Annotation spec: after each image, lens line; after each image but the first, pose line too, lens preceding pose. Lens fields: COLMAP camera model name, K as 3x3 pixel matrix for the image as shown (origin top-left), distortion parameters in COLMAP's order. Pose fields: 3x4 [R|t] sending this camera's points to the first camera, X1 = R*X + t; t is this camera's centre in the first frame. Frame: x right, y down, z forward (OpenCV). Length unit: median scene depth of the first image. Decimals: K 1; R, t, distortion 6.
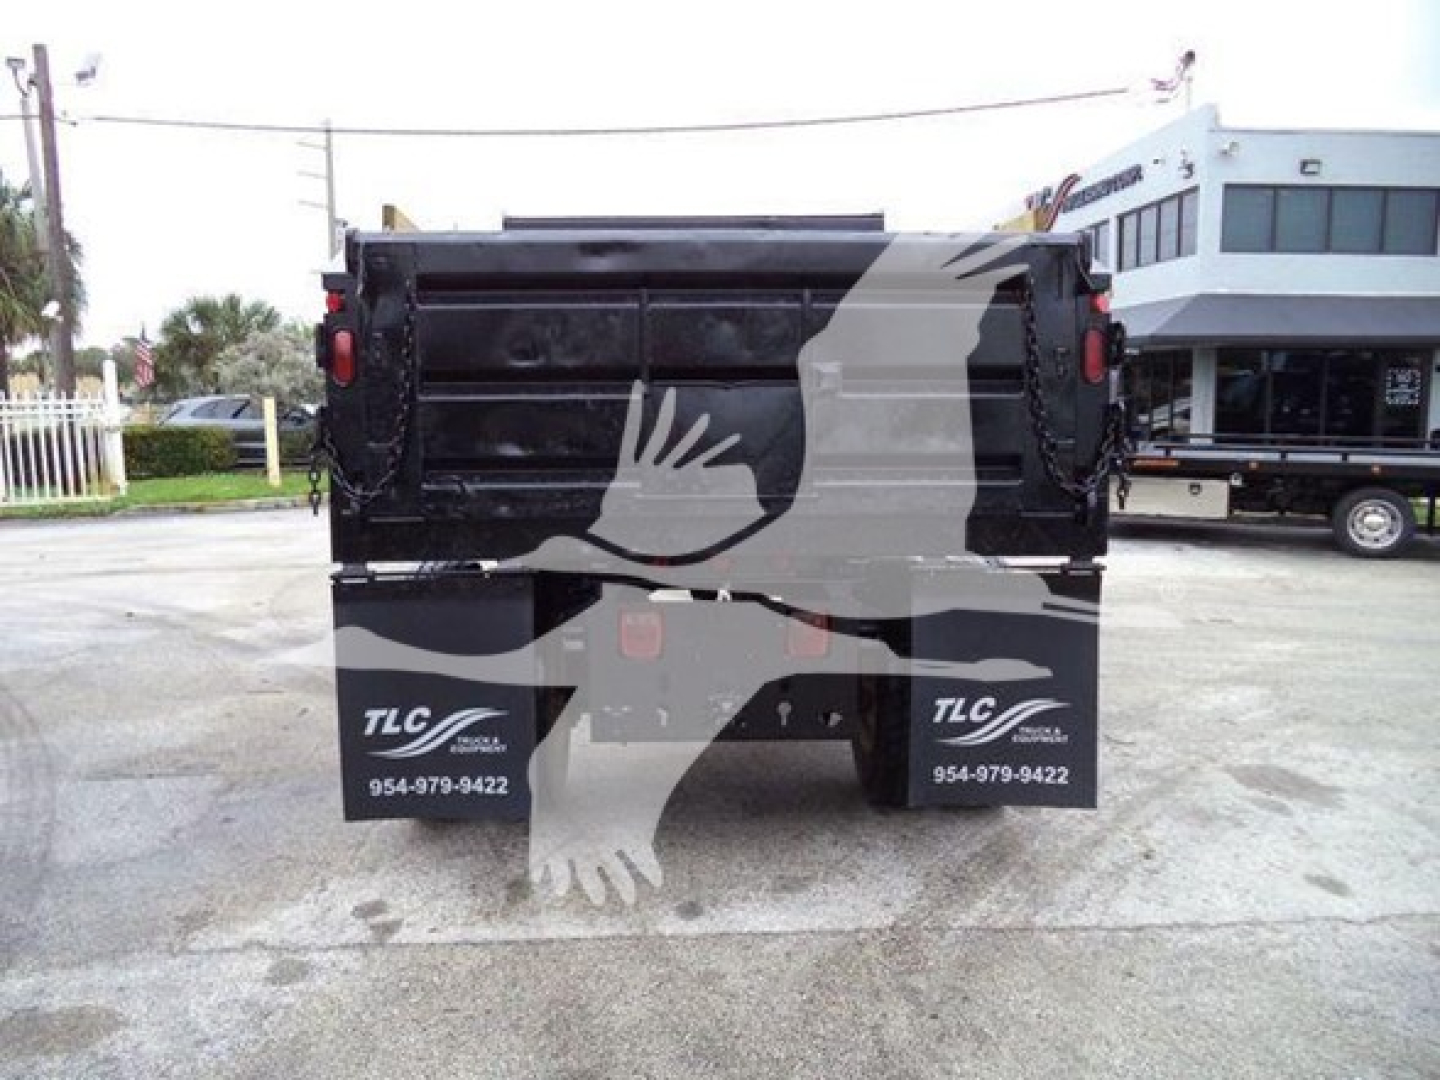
lens RADIAL K [[1153.4, 0, 724.2], [0, 1153.4, 550.0], [0, 0, 1]] dist [-0.016516, -0.000355]
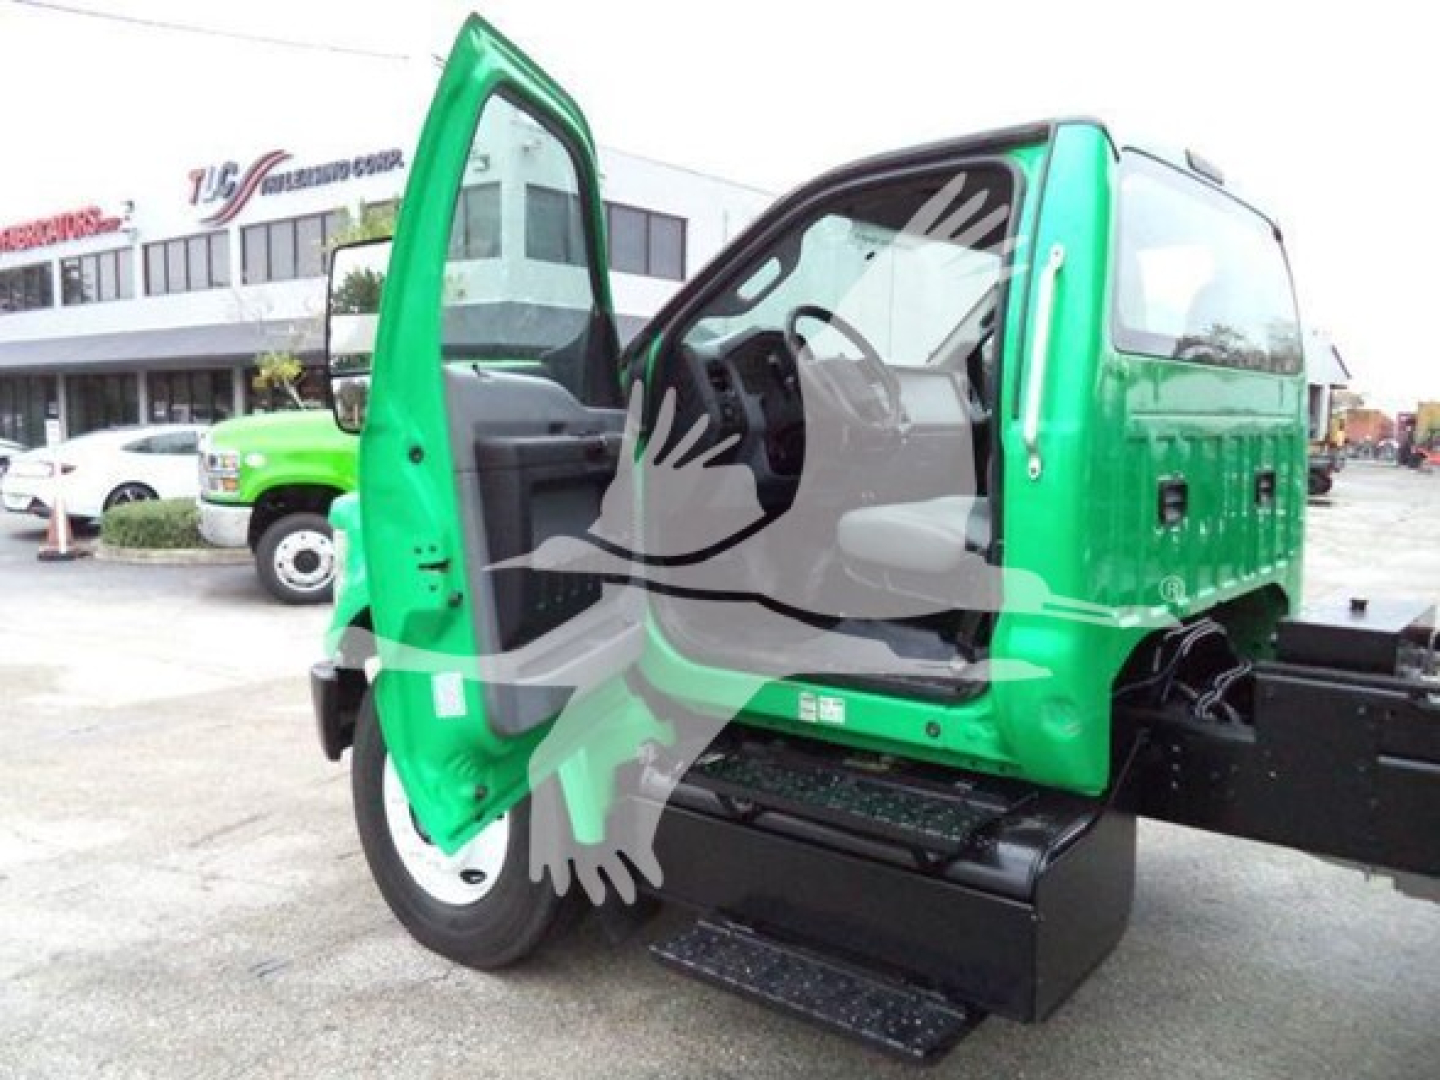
lens RADIAL K [[1153.4, 0, 724.2], [0, 1153.4, 550.0], [0, 0, 1]] dist [-0.016516, -0.000355]
pose [[0.667935, -0.069653, 0.740953, -0.817858], [0.081097, 0.996494, 0.020570, -0.169397], [-0.739788, 0.046349, 0.671242, 1.399896]]
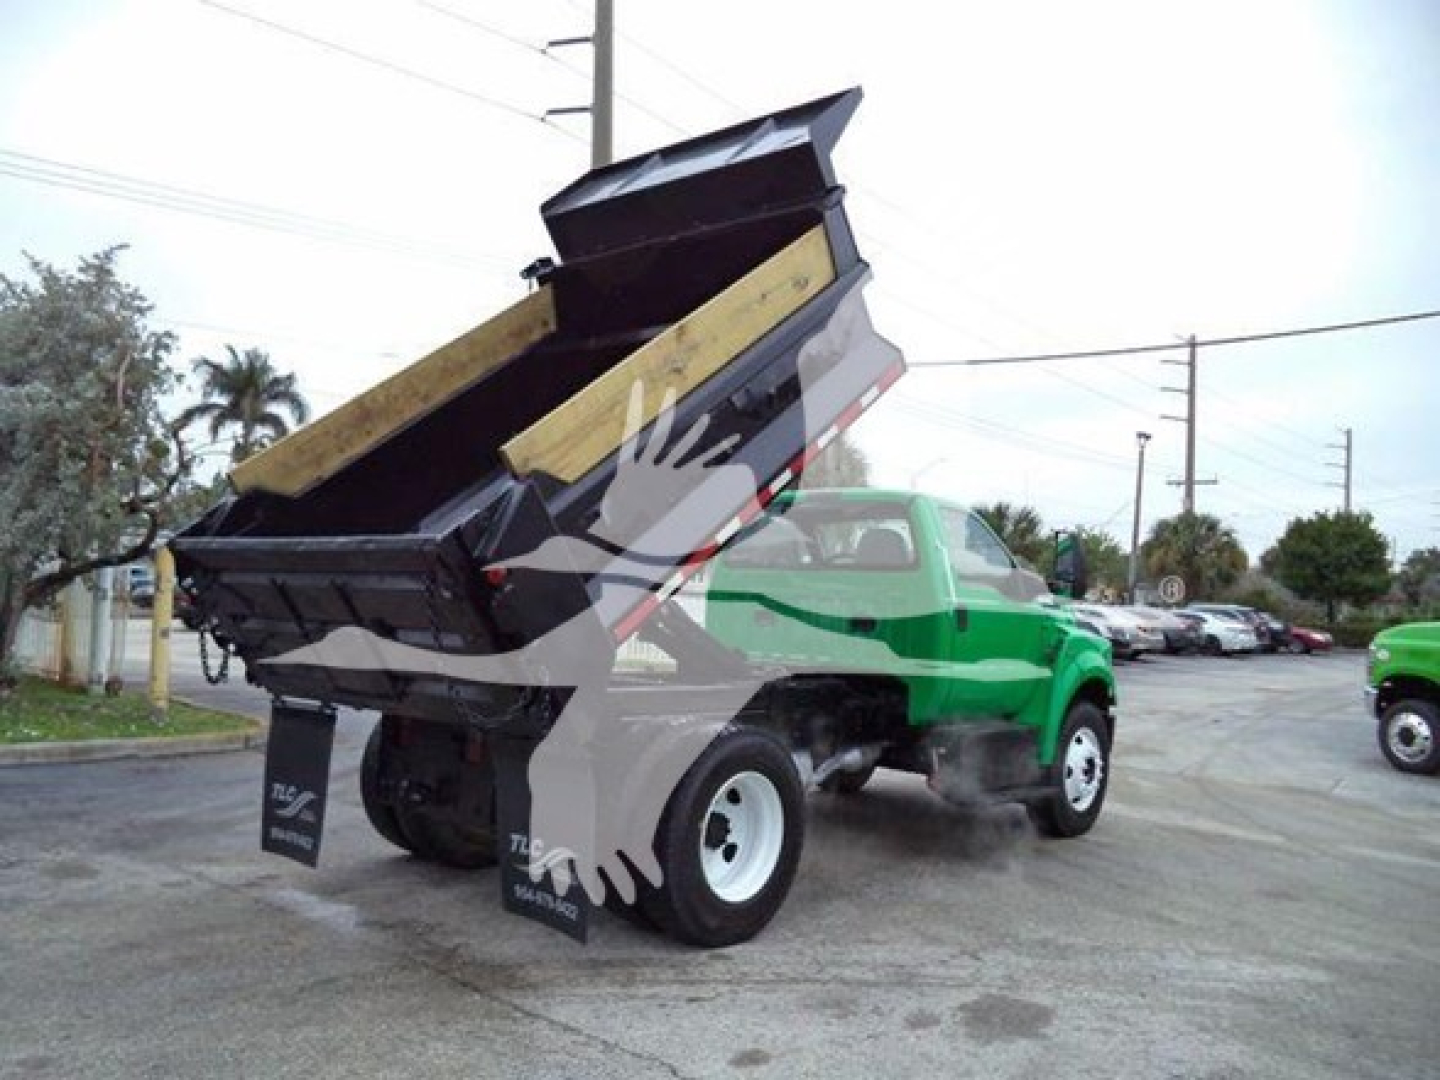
lens RADIAL K [[1156.0, 0, 720.0], [0, 1156.0, 540.0], [0, 0, 1]] dist [-0.025599, 0.003238]
pose [[0.738748, 0.011470, -0.673884, 1.155266], [-0.131748, 0.983024, -0.127698, -0.031354], [0.660979, 0.183120, 0.727718, 0.135537]]
